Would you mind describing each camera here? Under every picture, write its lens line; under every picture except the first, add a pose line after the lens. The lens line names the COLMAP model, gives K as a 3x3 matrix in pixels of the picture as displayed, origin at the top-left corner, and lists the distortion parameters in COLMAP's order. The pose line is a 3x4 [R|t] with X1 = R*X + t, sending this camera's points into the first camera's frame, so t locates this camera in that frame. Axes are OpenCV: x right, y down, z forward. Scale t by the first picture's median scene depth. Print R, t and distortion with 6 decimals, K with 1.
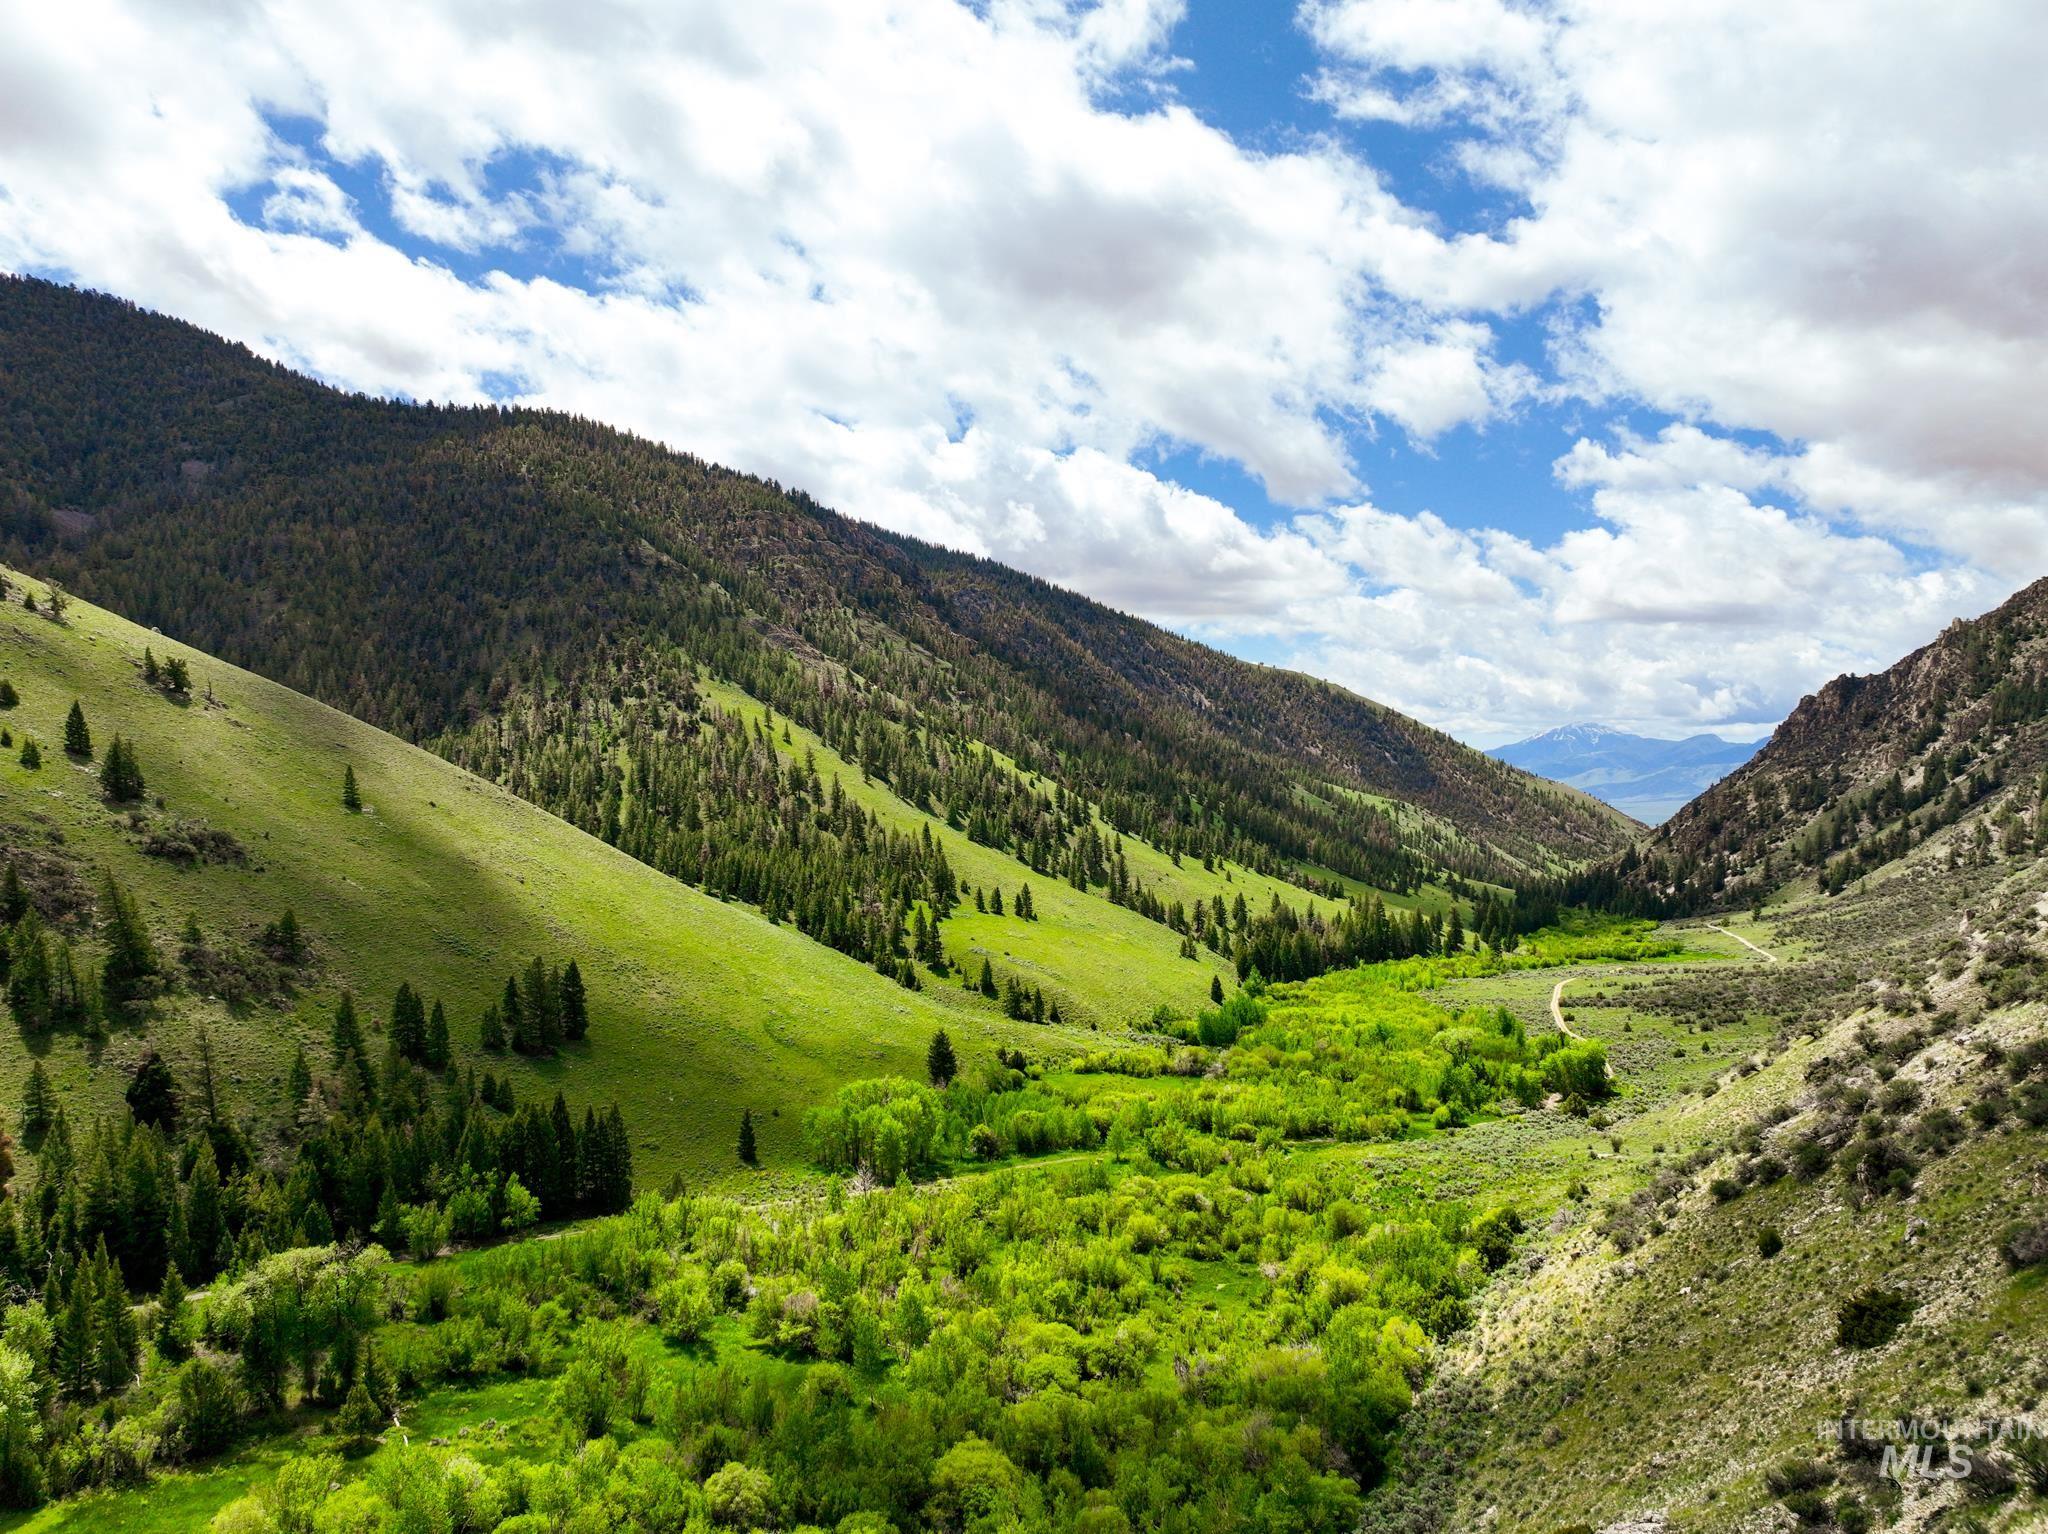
lens RADIAL K [[1445.3, 0, 1026.5], [0, 1445.3, 771.3], [0, 0, 1]] dist [-0.004878, 0.023535]
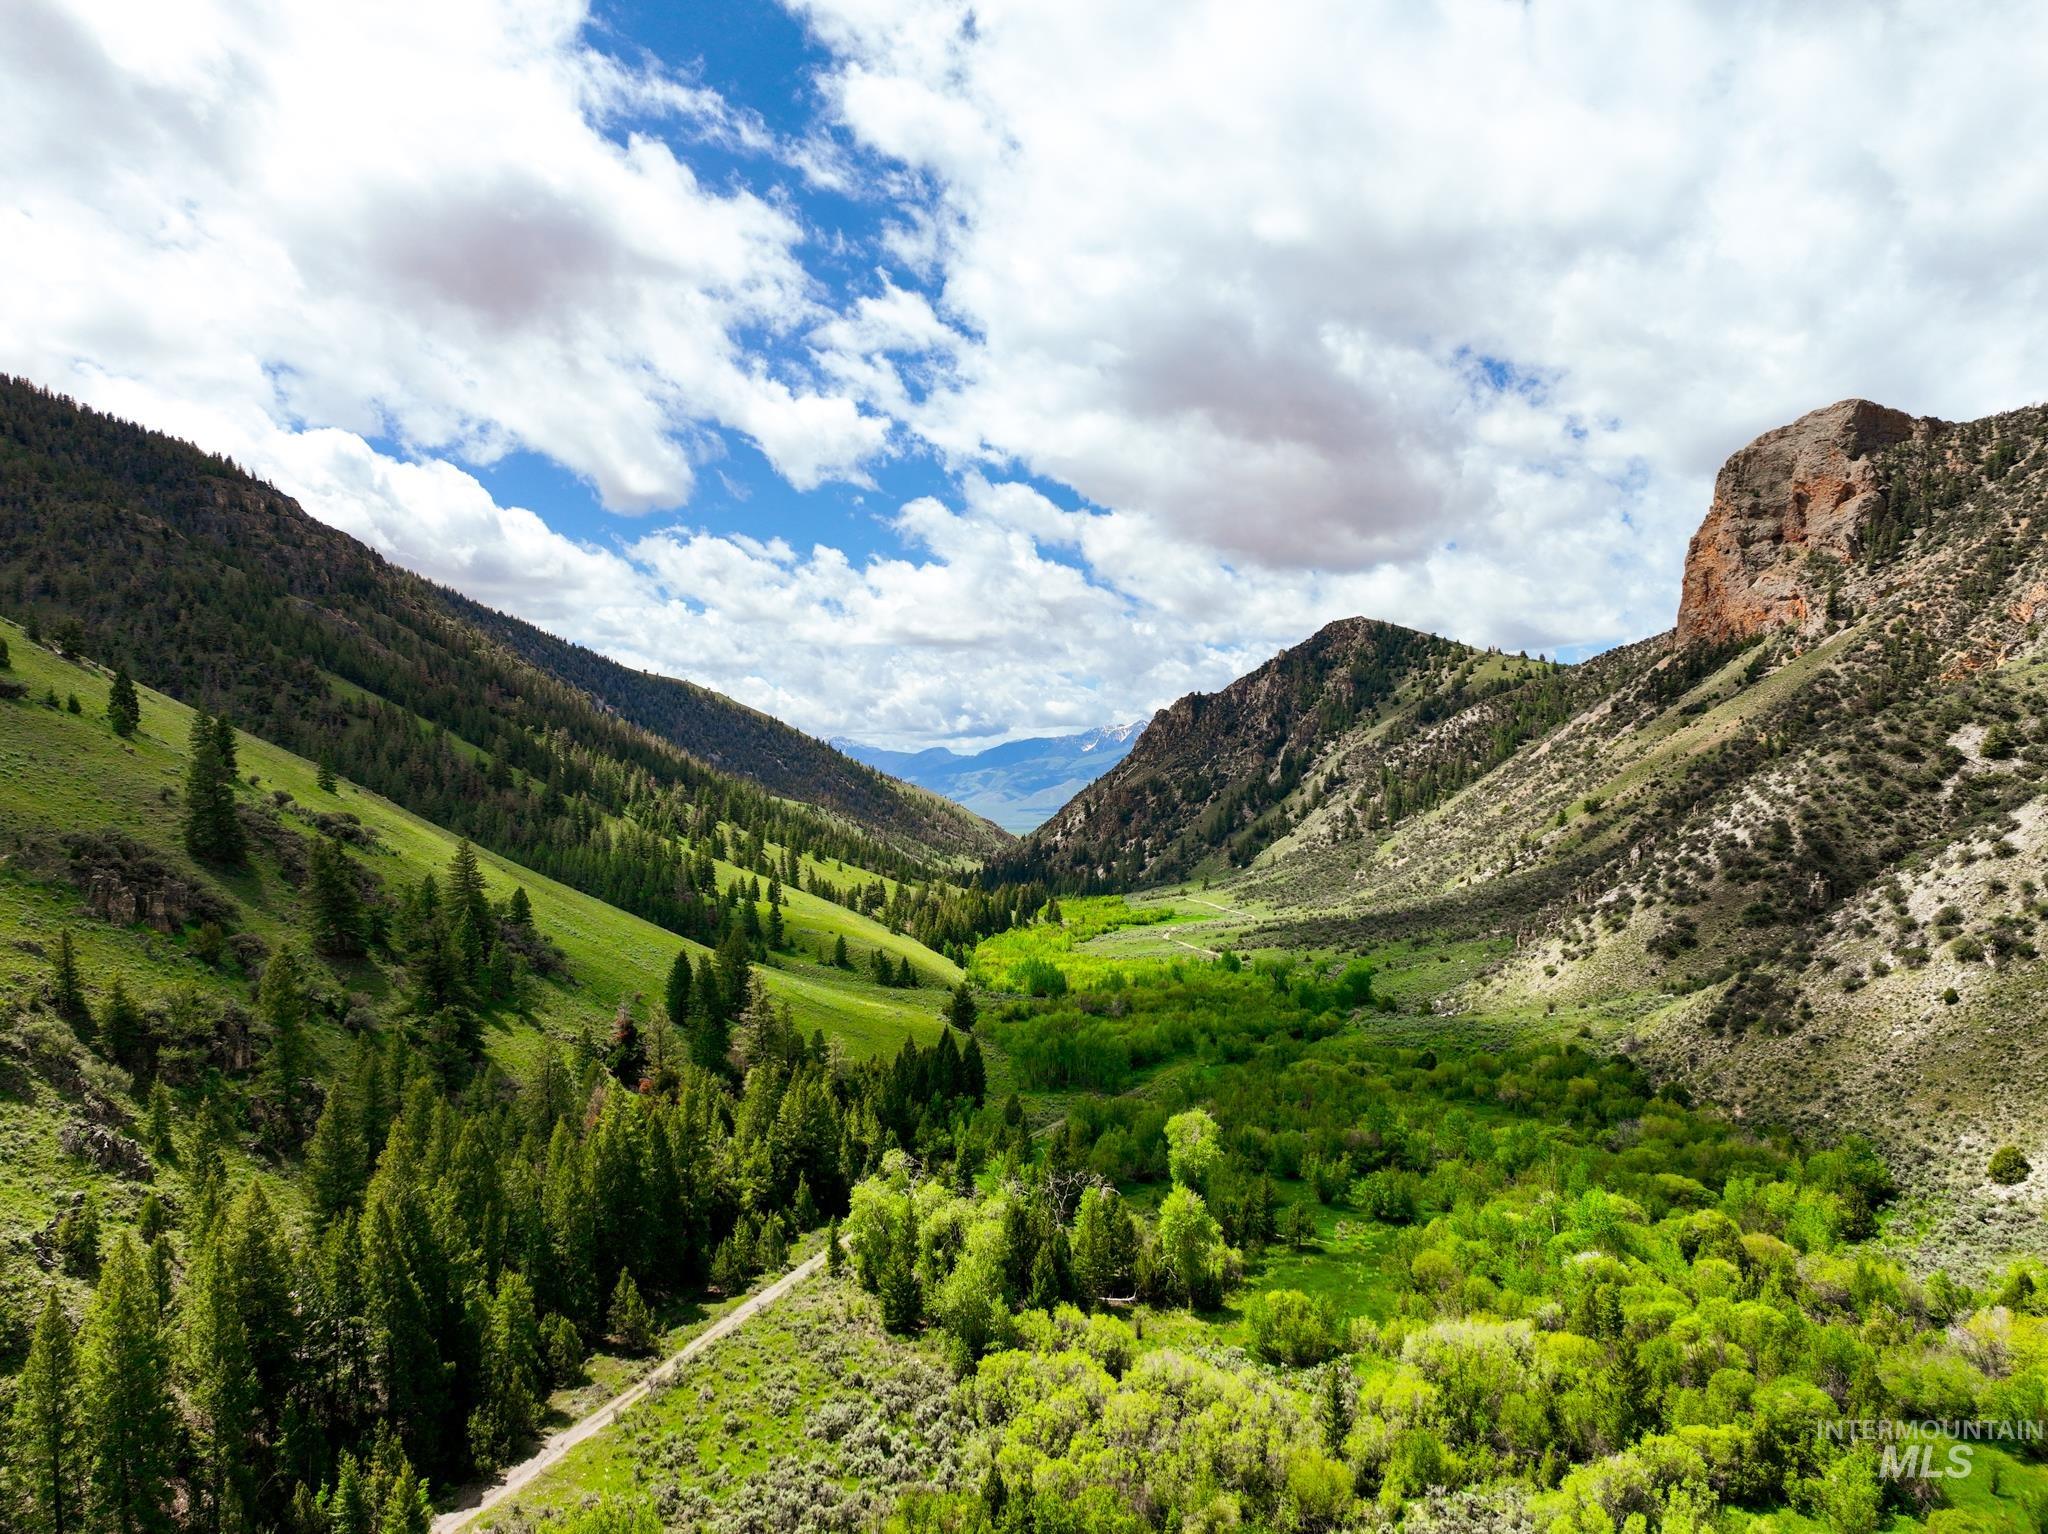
lens RADIAL K [[1445.3, 0, 1030.3], [0, 1445.3, 764.4], [0, 0, 1]] dist [-0.004878, 0.023535]
pose [[0.872575, -0.002711, 0.488473, -0.249461], [0.009332, 0.999895, -0.011121, 0.010122], [-0.488391, 0.014263, 0.872508, 0.001648]]
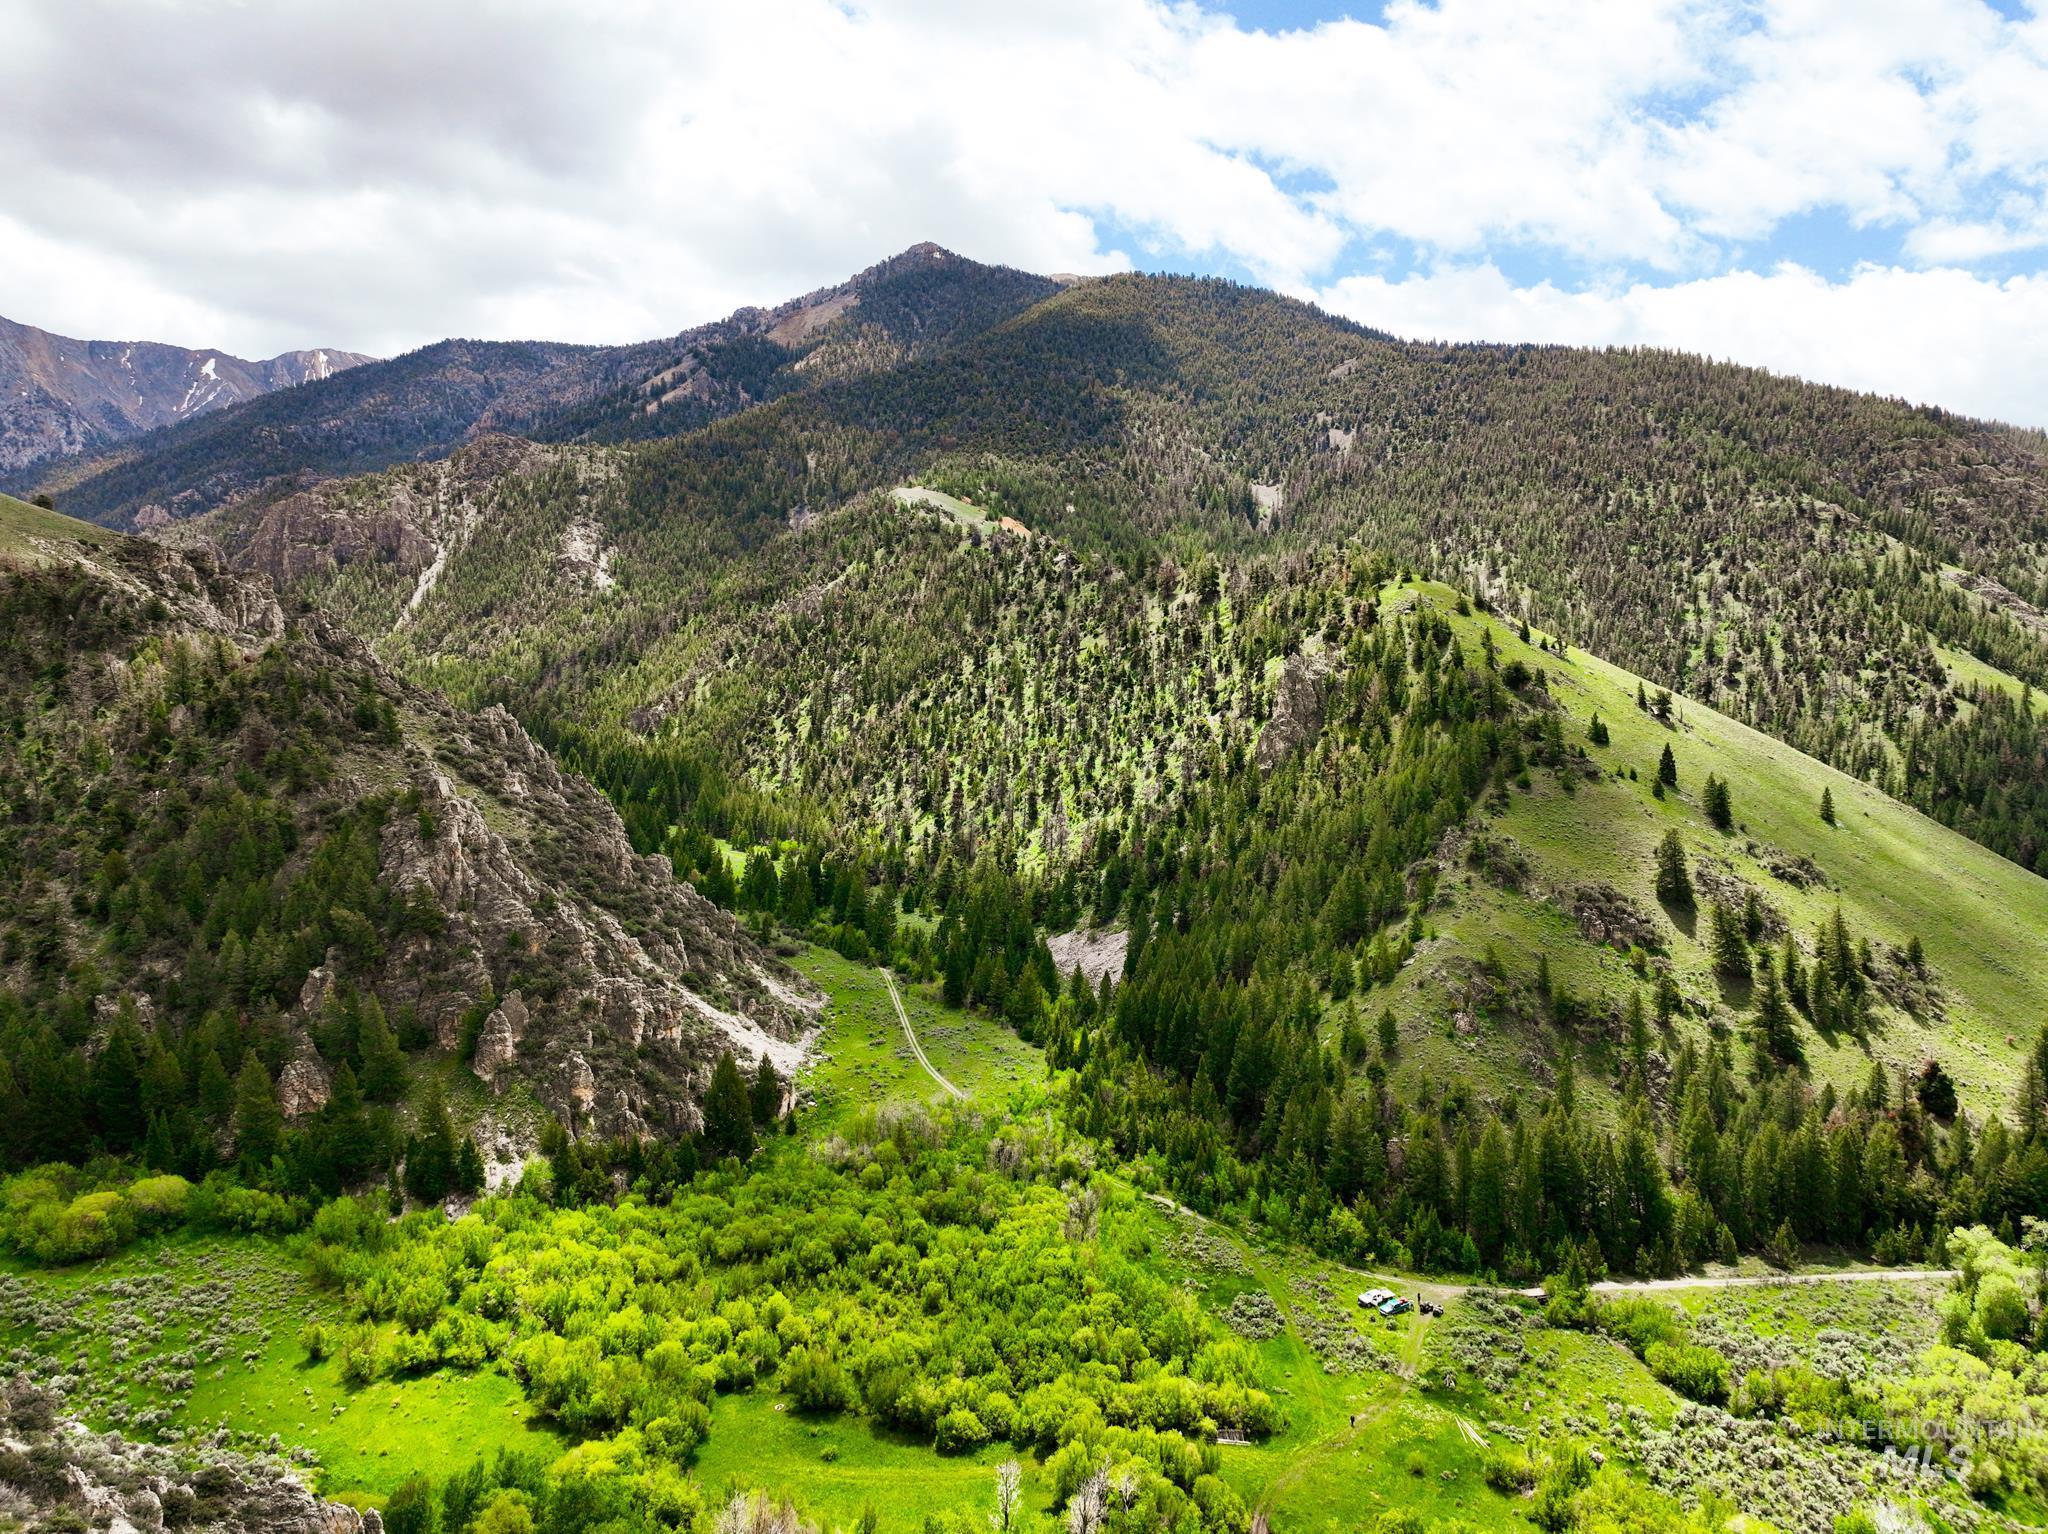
lens RADIAL K [[1445.3, 0, 1031.6], [0, 1445.3, 764.4], [0, 0, 1]] dist [-0.004878, 0.023535]
pose [[0.829569, 0.053883, -0.555799, -0.166831], [-0.010509, 0.996664, 0.080938, -0.053228], [0.558306, -0.061303, 0.827367, -0.165627]]
